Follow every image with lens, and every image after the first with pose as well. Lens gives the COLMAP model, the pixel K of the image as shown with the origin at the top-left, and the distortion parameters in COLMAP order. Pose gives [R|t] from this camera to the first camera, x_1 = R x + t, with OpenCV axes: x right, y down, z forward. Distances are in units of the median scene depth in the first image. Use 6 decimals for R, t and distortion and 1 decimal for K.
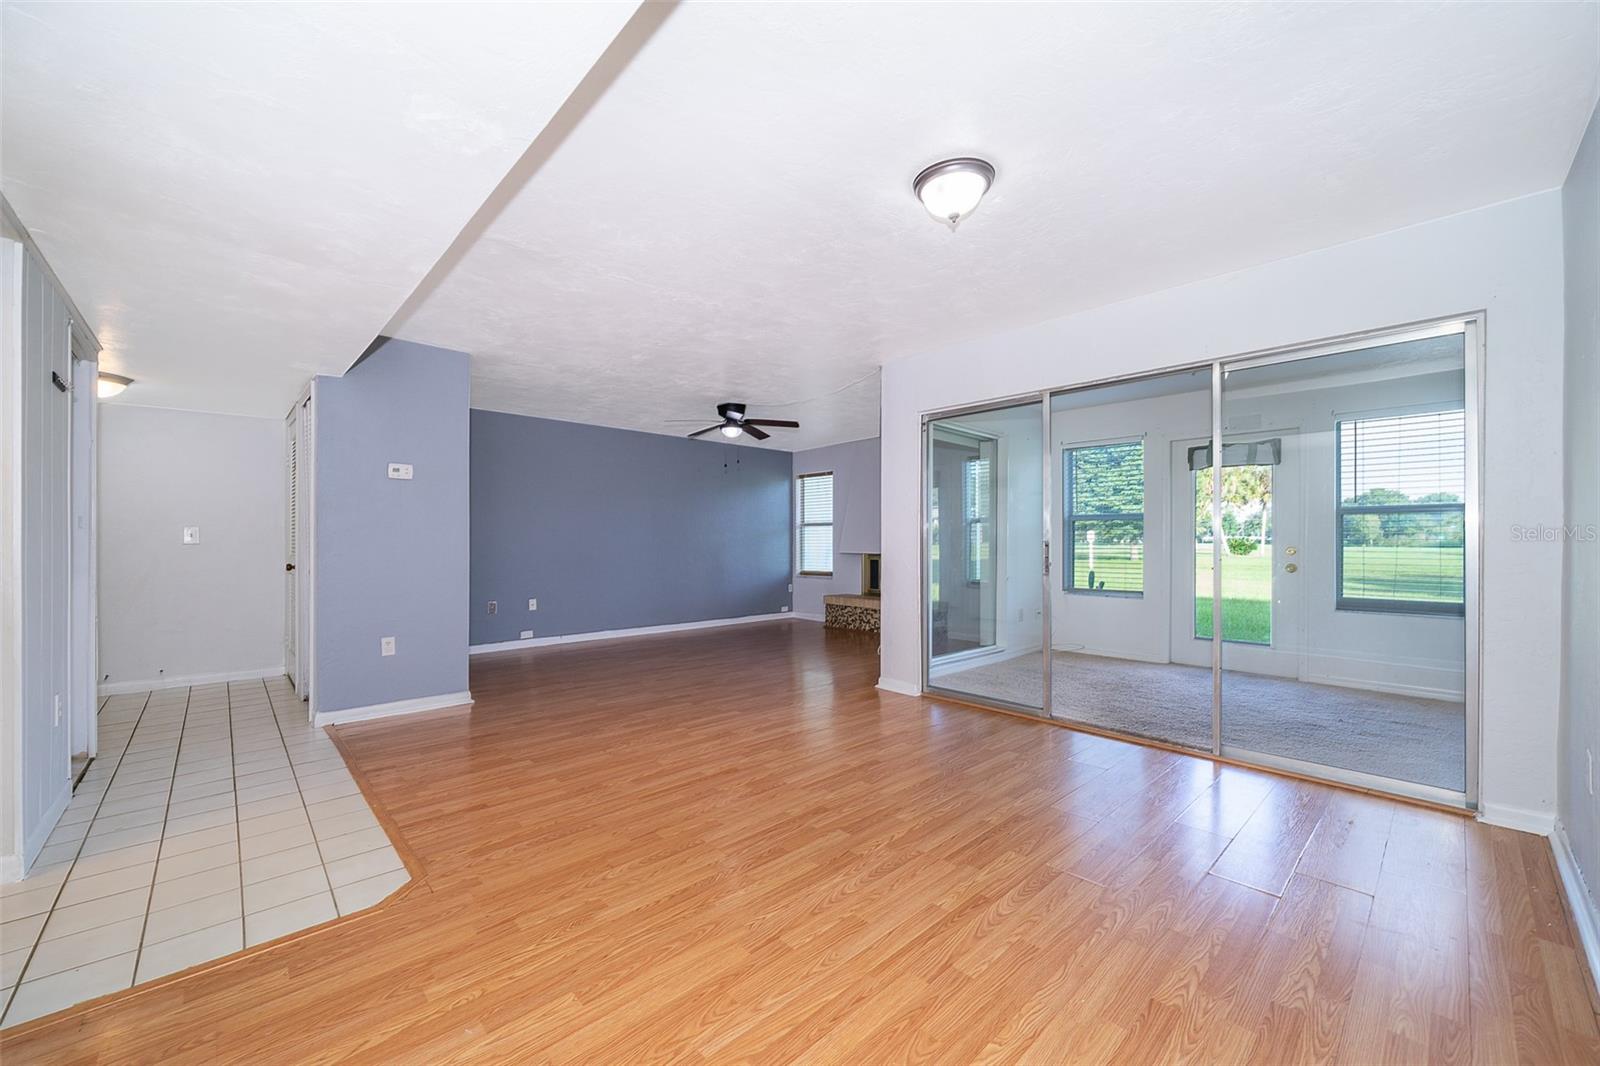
lens RADIAL K [[619.9, 0, 799.7], [0, 619.9, 540.3], [0, 0, 1]] dist [0.014223, 0.000118]
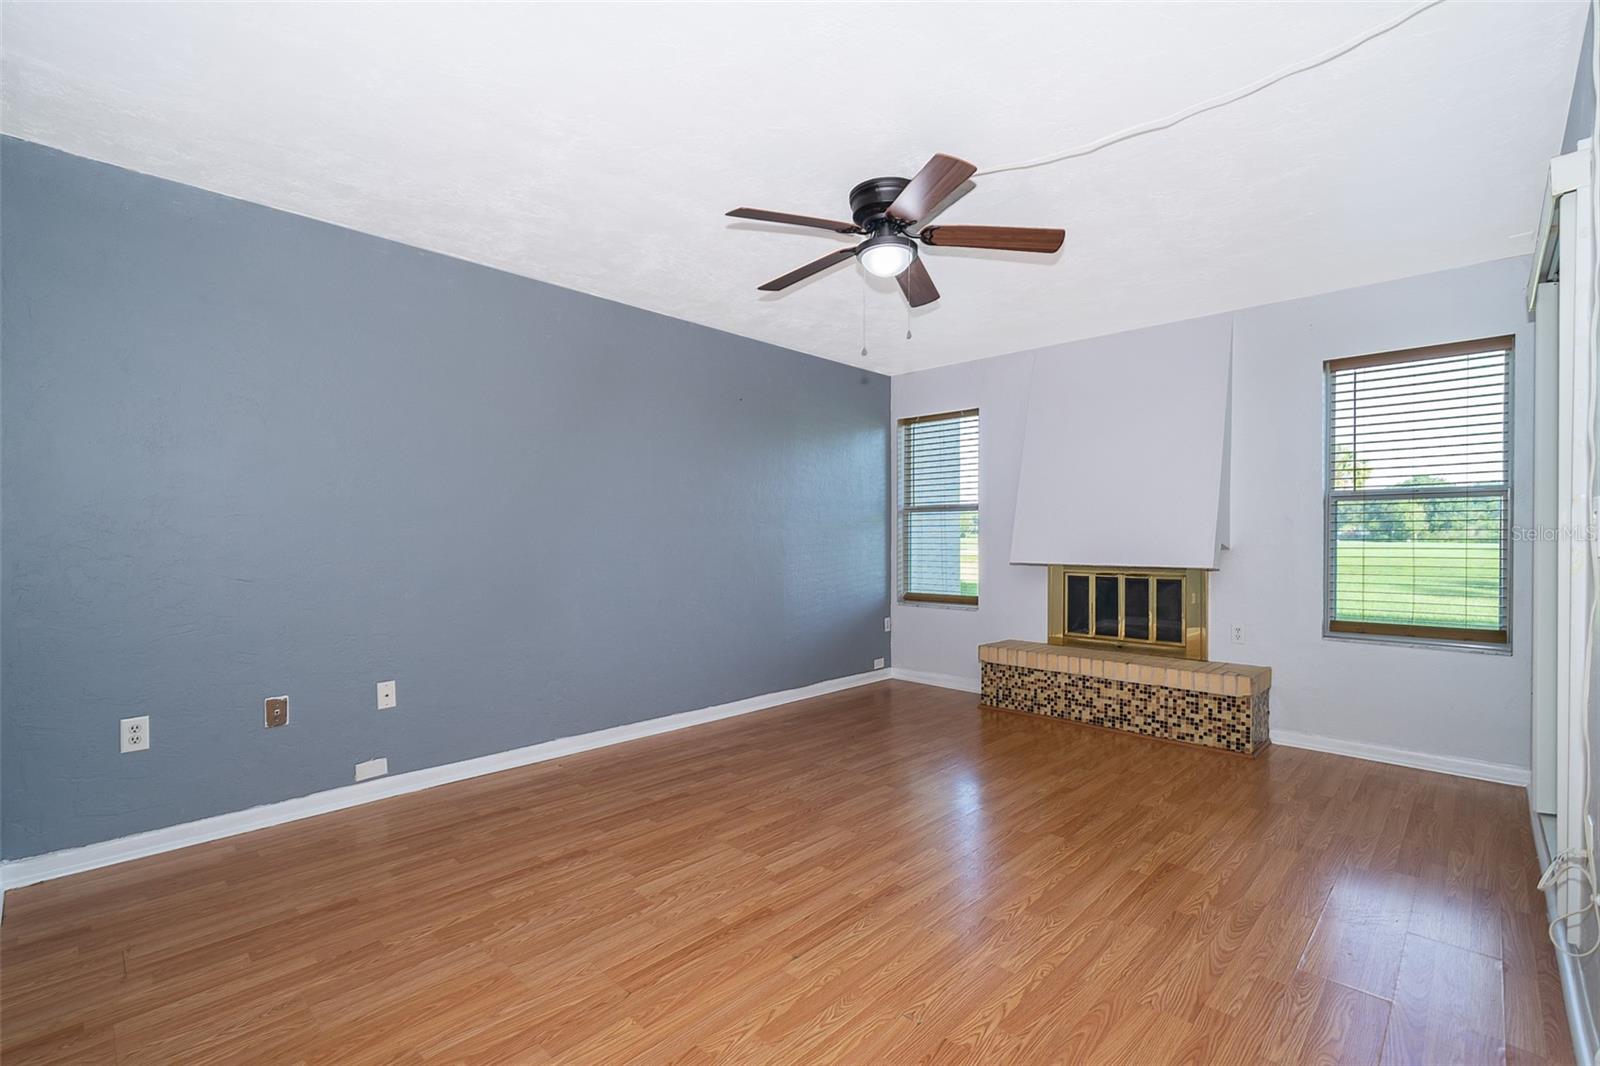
lens RADIAL K [[719.8, 0, 770.5], [0, 719.8, 542.2], [0, 0, 1]] dist [-0.001295, 0.000121]
pose [[0.999970, 0.000183, 0.007764, -0.167556], [-0.000263, 0.999948, 0.010240, -0.003235], [-0.007762, -0.010242, 0.999917, 0.492347]]
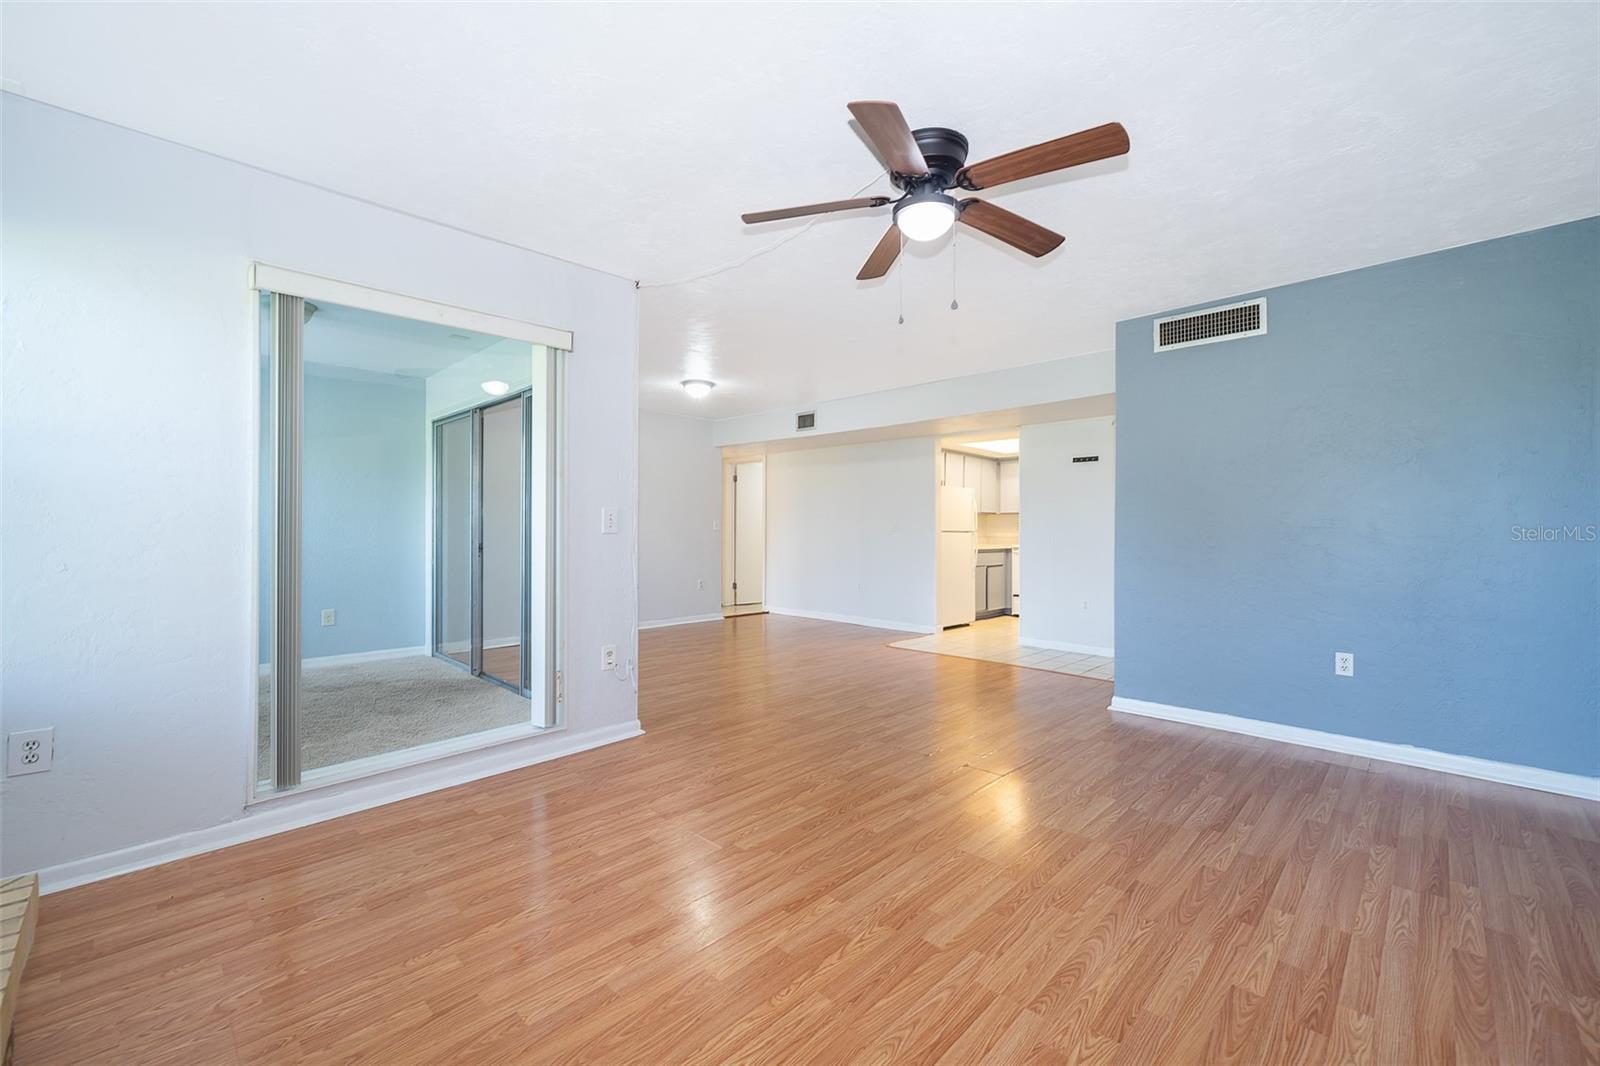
lens RADIAL K [[680.8, 0, 800.0], [0, 680.8, 533.0], [0, 0, 1]] dist [0.112538, -0.023102]
pose [[-0.998768, -0.006316, -0.049213, -0.015587], [-0.006733, 0.999943, 0.008318, 0.001958], [0.049158, 0.008639, -0.998754, 1.254973]]
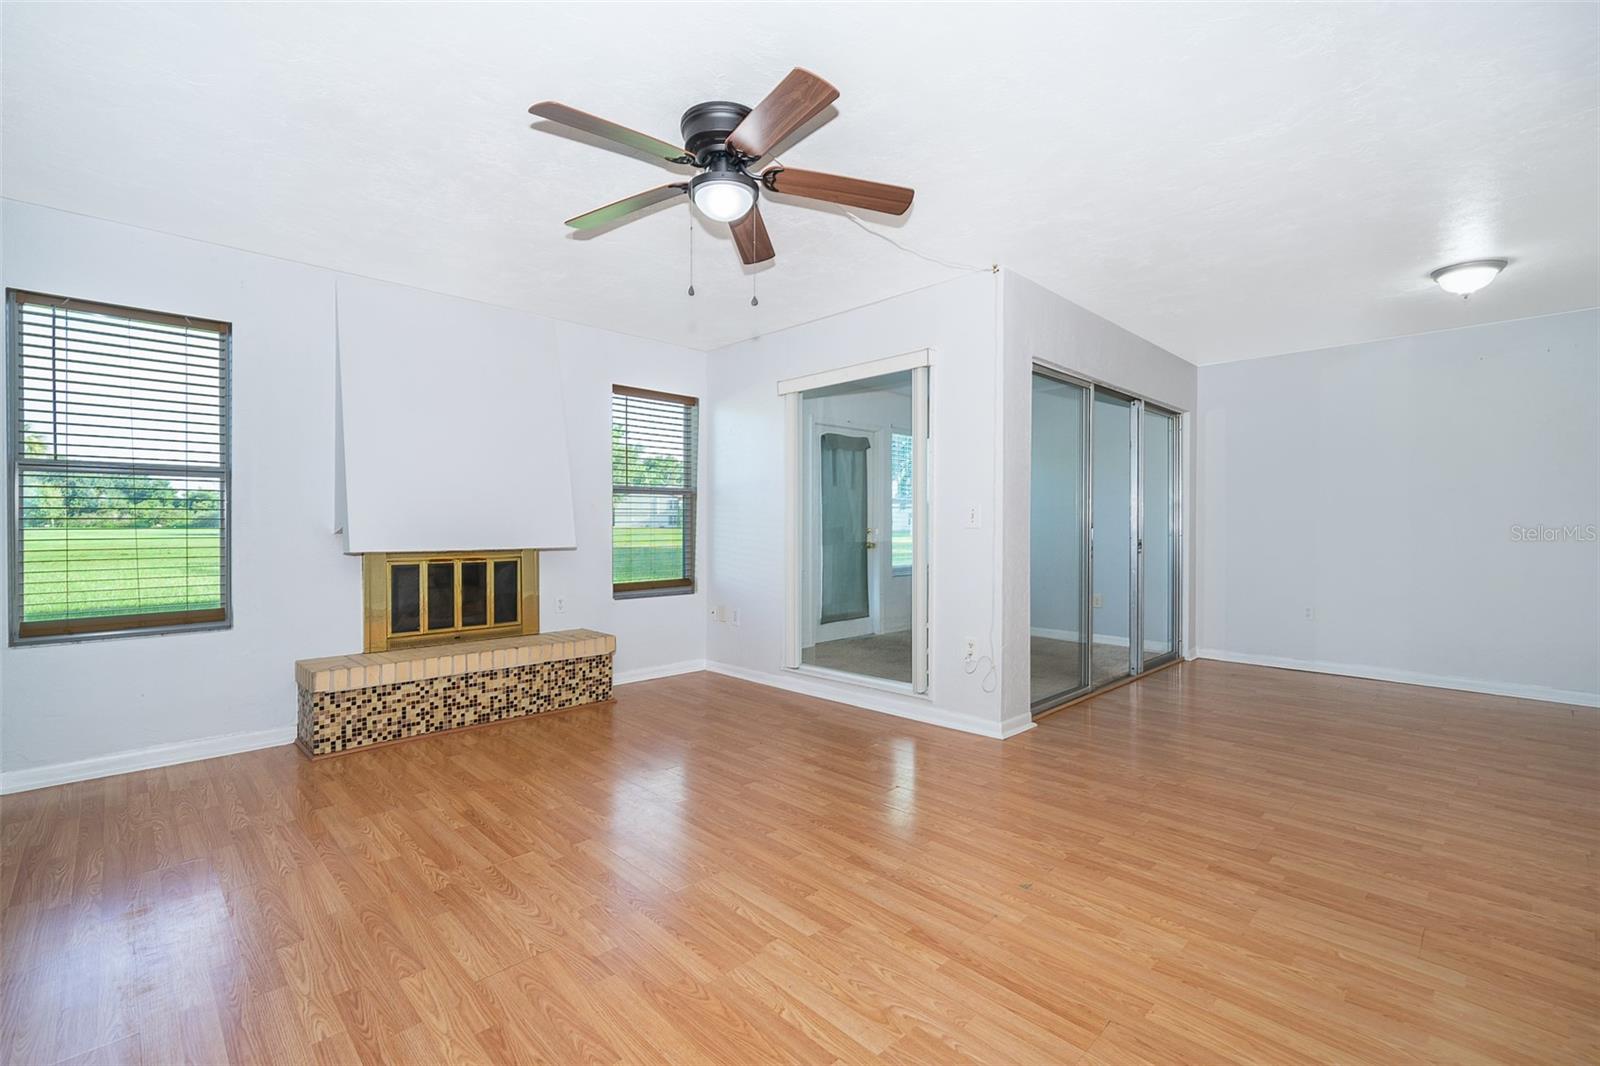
lens RADIAL K [[684.2, 0, 839.4], [0, 684.2, 529.0], [0, 0, 1]] dist [0.000069, -0.000188]
pose [[-0.023707, -0.007496, 0.999691, -0.442084], [-0.004988, 0.999960, 0.007379, 0.001233], [-0.999707, -0.004811, -0.023744, 0.853917]]
